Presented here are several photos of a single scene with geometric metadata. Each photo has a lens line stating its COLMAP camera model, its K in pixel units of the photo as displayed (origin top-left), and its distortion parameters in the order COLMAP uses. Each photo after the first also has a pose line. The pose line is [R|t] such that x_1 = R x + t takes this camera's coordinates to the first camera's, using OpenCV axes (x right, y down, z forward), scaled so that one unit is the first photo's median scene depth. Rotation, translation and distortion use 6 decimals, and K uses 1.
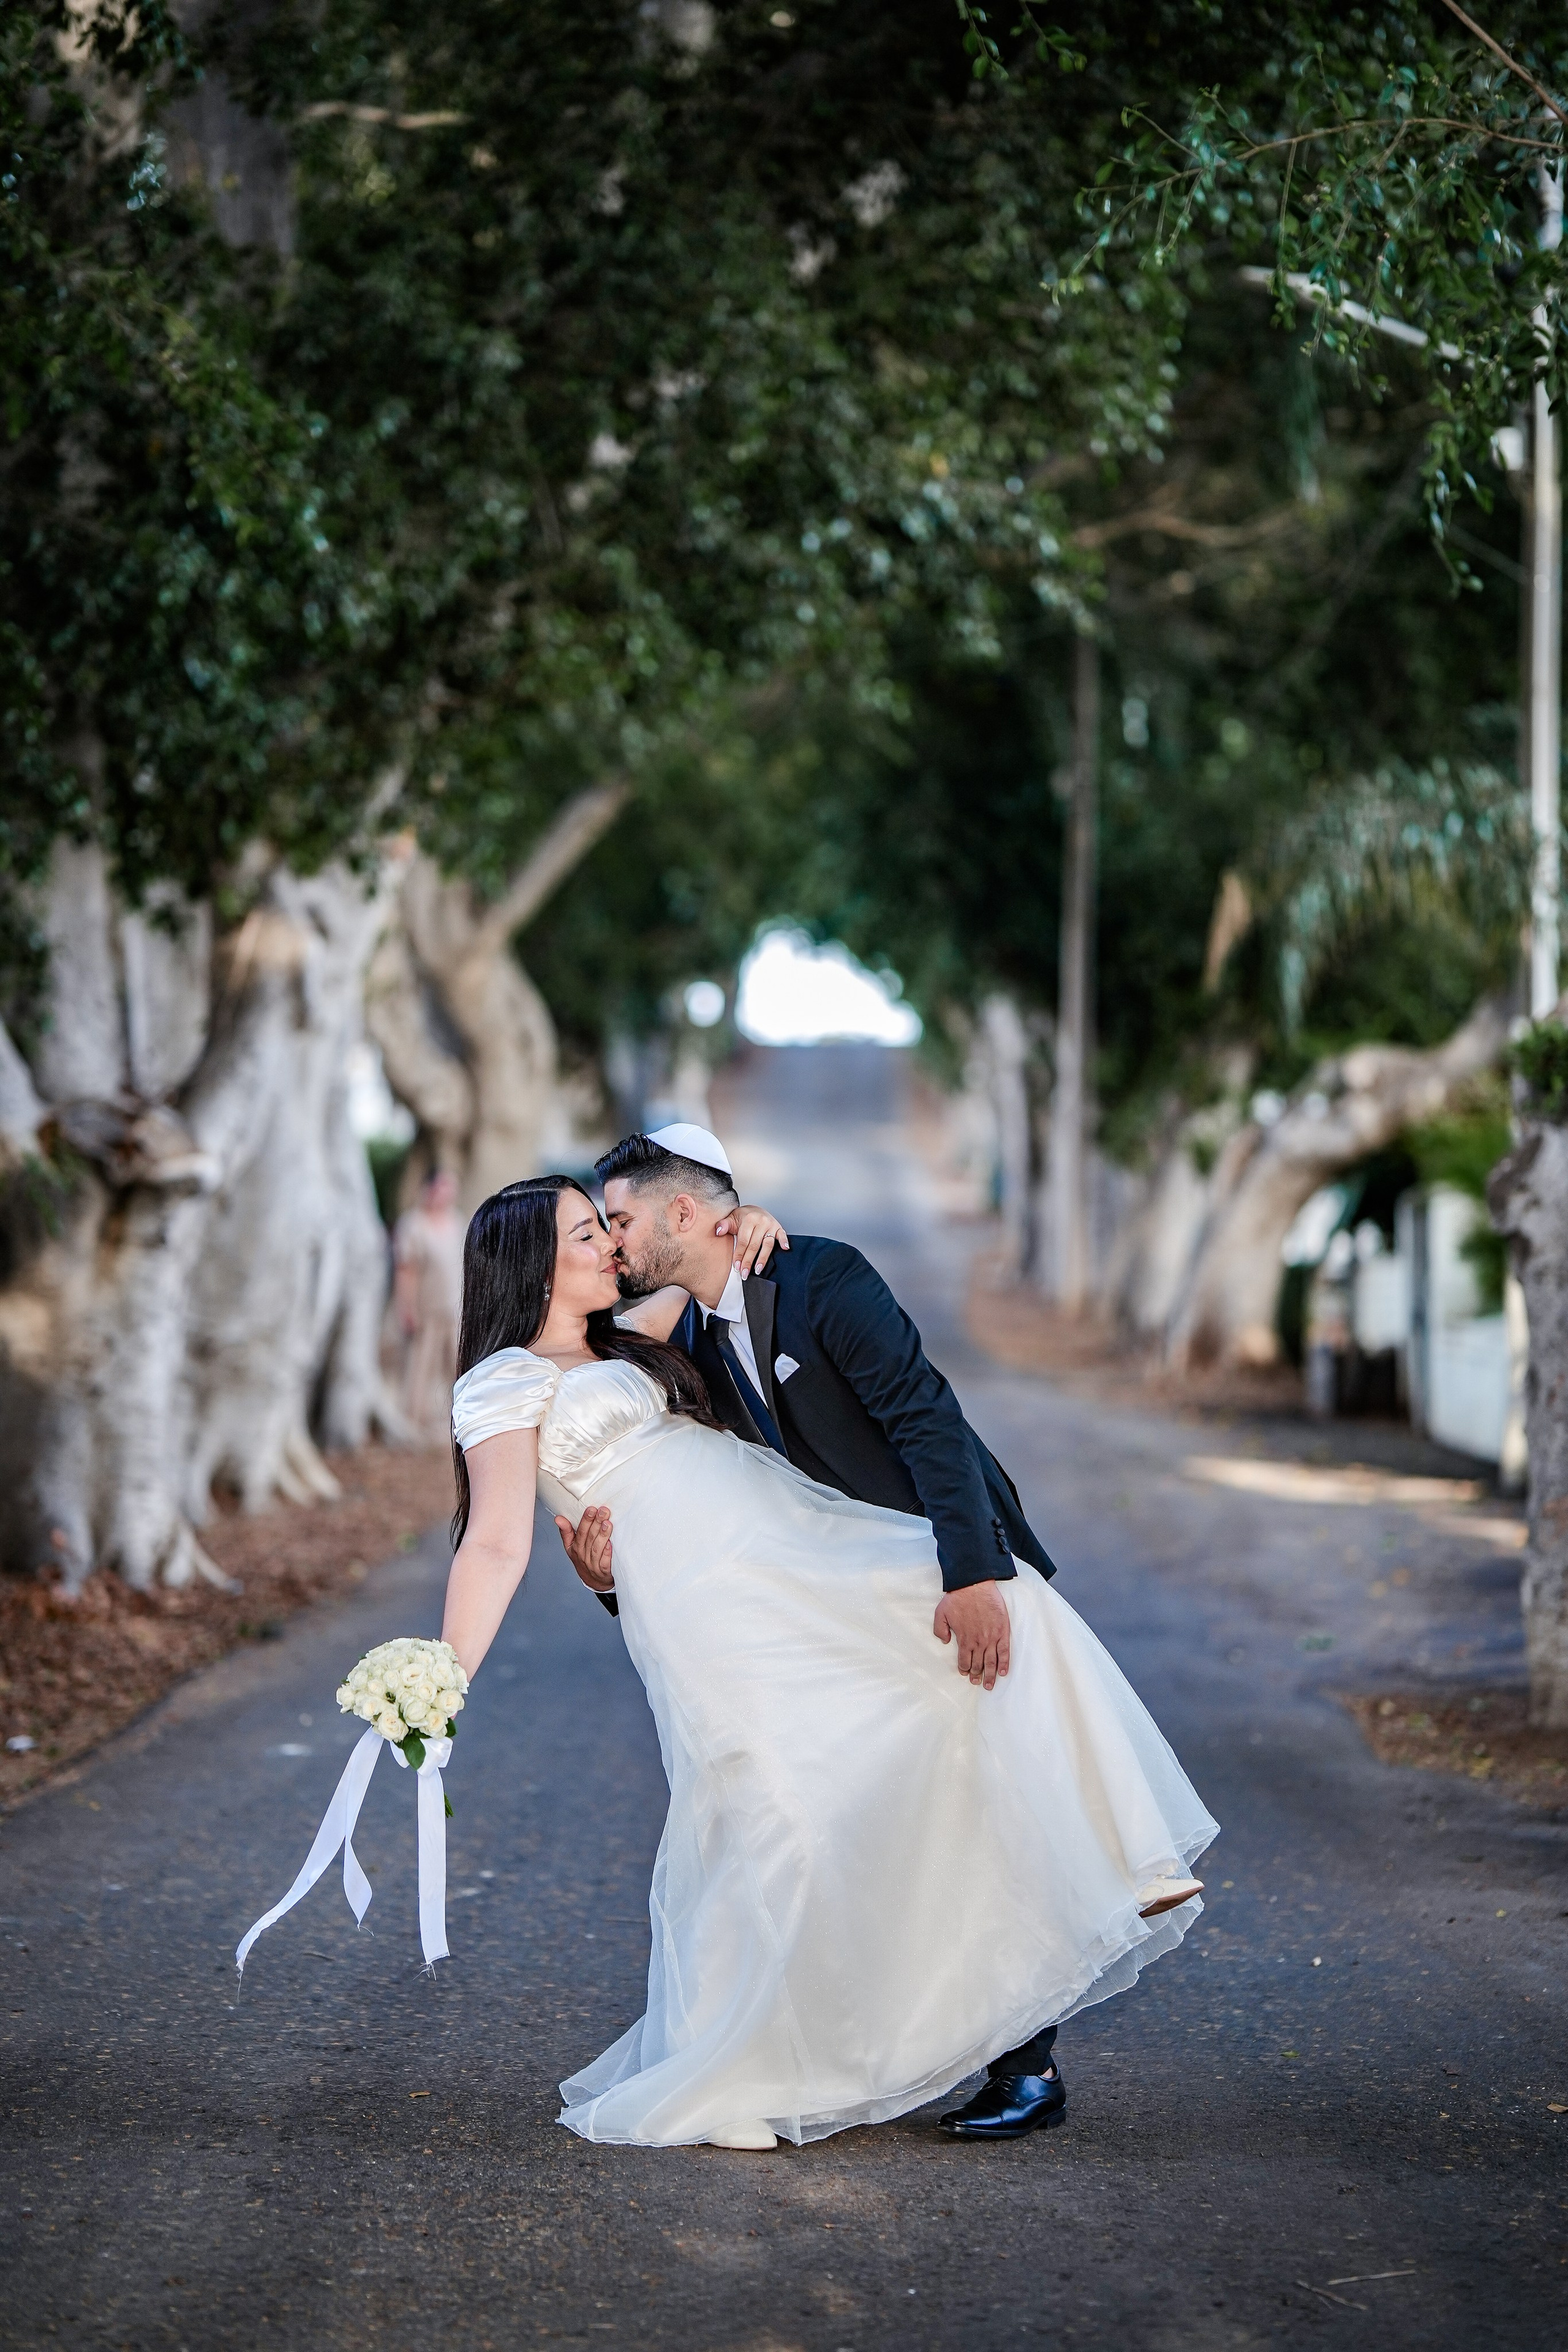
lens RADIAL K [[5835.8, 0, 784.0], [0, 5835.8, 1176.0], [0, 0, 1]] dist [0.064239, 0.869613]
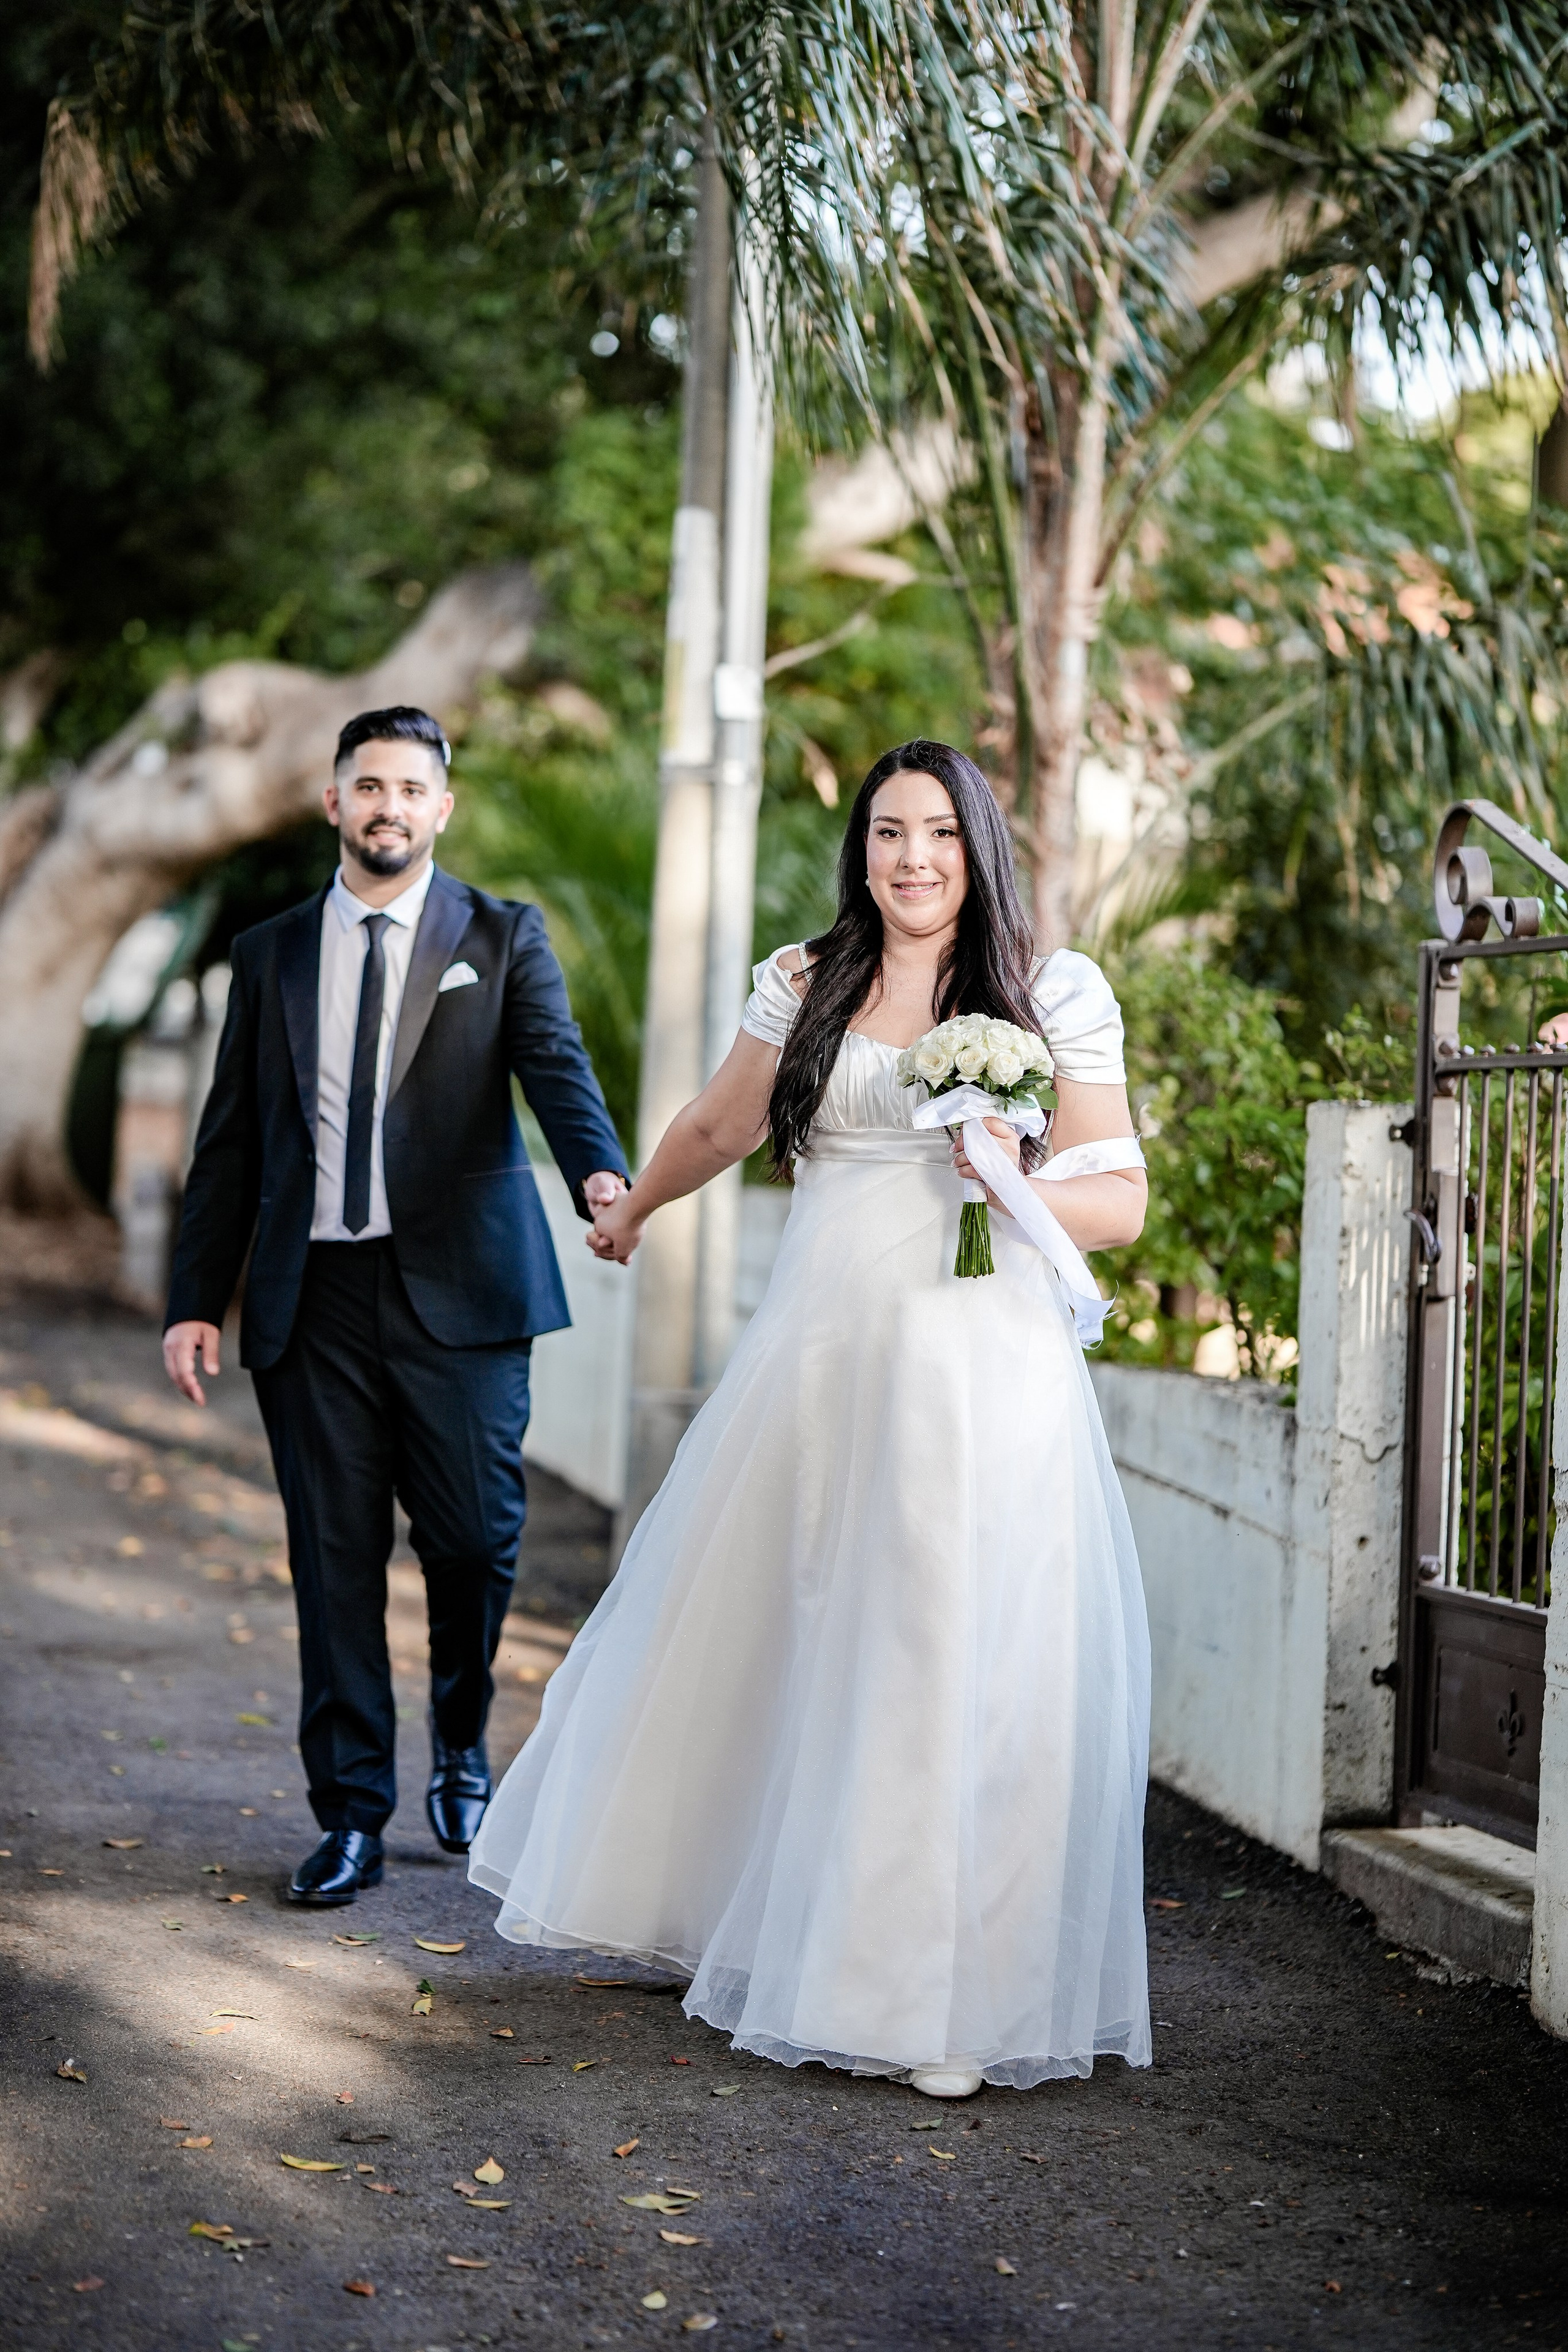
lens RADIAL K [[5835.8, 0, 784.0], [0, 5835.8, 1176.0], [0, 0, 1]] dist [0.064239, 0.869613]
pose [[0.977110, 0.026134, 0.211123, 0.032567], [-0.036034, 0.998417, 0.043181, 0.001855], [-0.209661, -0.049800, 0.976505, 0.439821]]
